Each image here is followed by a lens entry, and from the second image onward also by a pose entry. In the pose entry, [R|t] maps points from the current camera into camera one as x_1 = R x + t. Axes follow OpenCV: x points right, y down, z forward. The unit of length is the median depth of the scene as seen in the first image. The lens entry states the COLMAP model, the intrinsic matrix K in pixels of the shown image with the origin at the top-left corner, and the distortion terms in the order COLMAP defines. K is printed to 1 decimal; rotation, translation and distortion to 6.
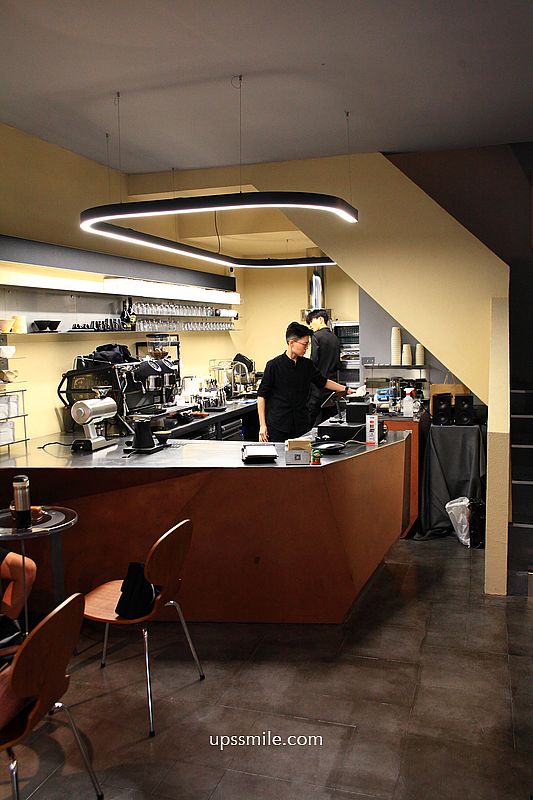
lens RADIAL K [[675.3, 0, 266.5], [0, 675.3, 400.0], [0, 0, 1]] dist [-0.024961, 0.003884]
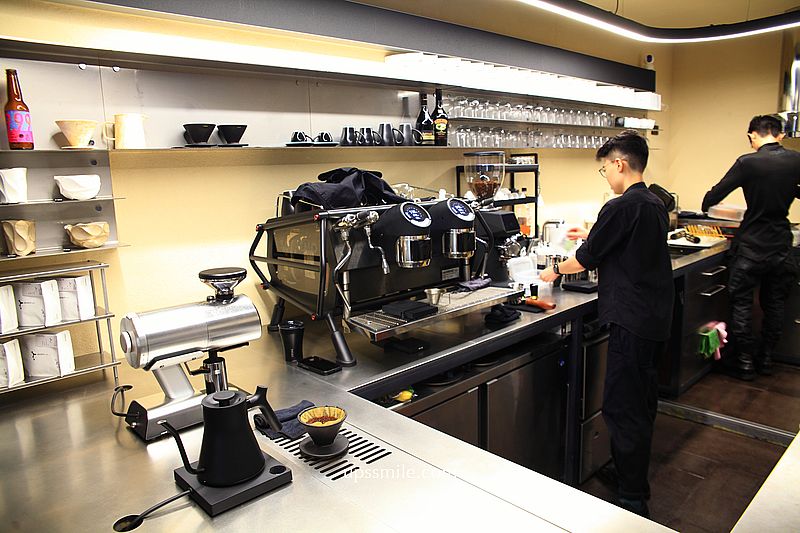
lens RADIAL K [[565.0, 0, 400.0], [0, 565.0, 266.5], [0, 0, 1]] dist [-0.096376, 0.000712]
pose [[0.871156, 0.082956, -0.483949, 0.018291], [-0.039064, 0.994210, 0.100103, -0.051937], [0.489451, -0.068300, 0.869352, 0.624119]]
